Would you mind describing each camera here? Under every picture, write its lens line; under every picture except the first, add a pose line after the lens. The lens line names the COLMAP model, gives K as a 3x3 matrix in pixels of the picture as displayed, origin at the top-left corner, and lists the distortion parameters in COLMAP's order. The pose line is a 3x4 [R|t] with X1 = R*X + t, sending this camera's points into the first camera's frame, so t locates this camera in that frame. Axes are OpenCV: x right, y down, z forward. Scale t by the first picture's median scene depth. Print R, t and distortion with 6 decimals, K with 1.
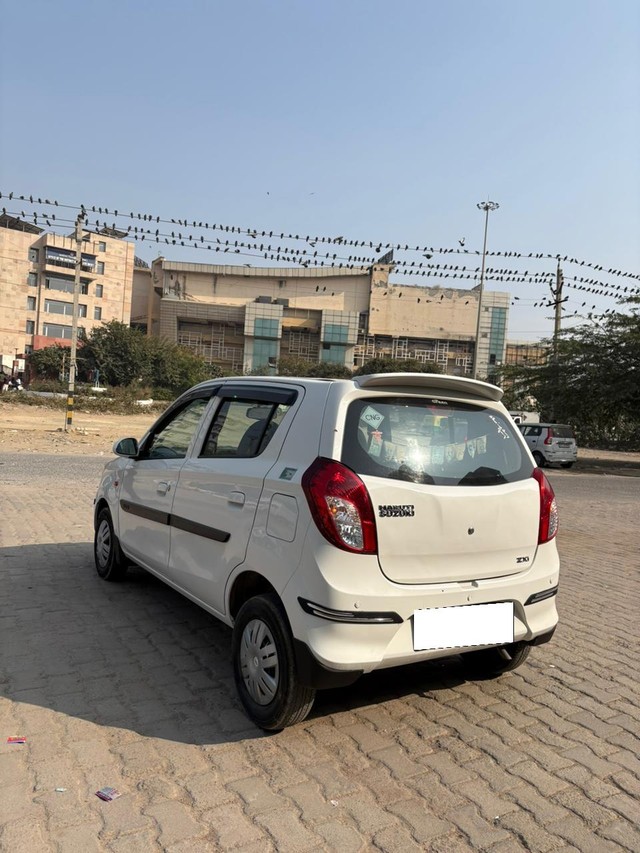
lens RADIAL K [[653.4, 0, 325.6], [0, 653.4, 422.8], [0, 0, 1]] dist [0.027031, -0.019000]
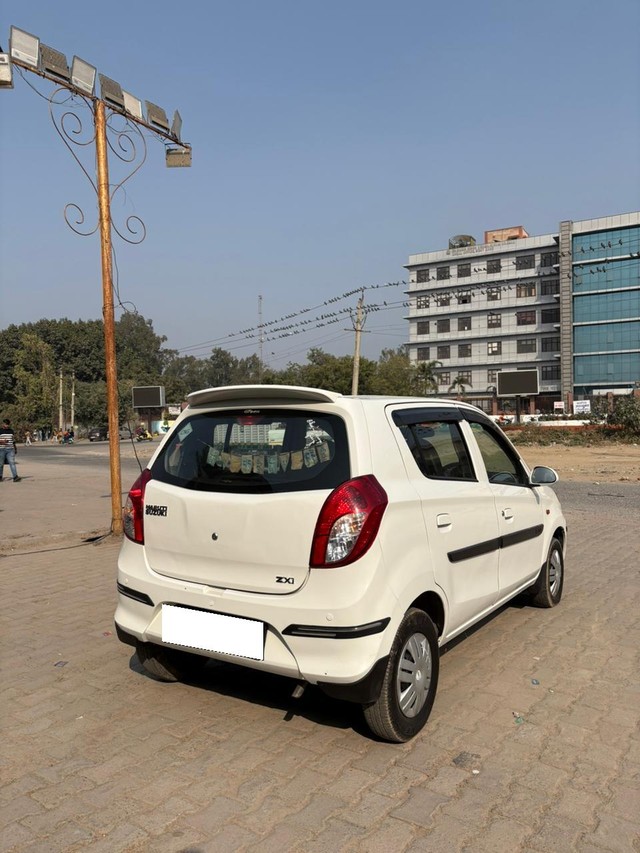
lens RADIAL K [[653.4, 0, 325.4], [0, 653.4, 423.8], [0, 0, 1]] dist [0.027031, -0.019000]
pose [[0.375750, -0.088653, -0.922471, 1.236569], [0.032581, 0.996062, -0.082455, 0.080094], [0.926148, 0.000927, 0.377159, 0.775921]]
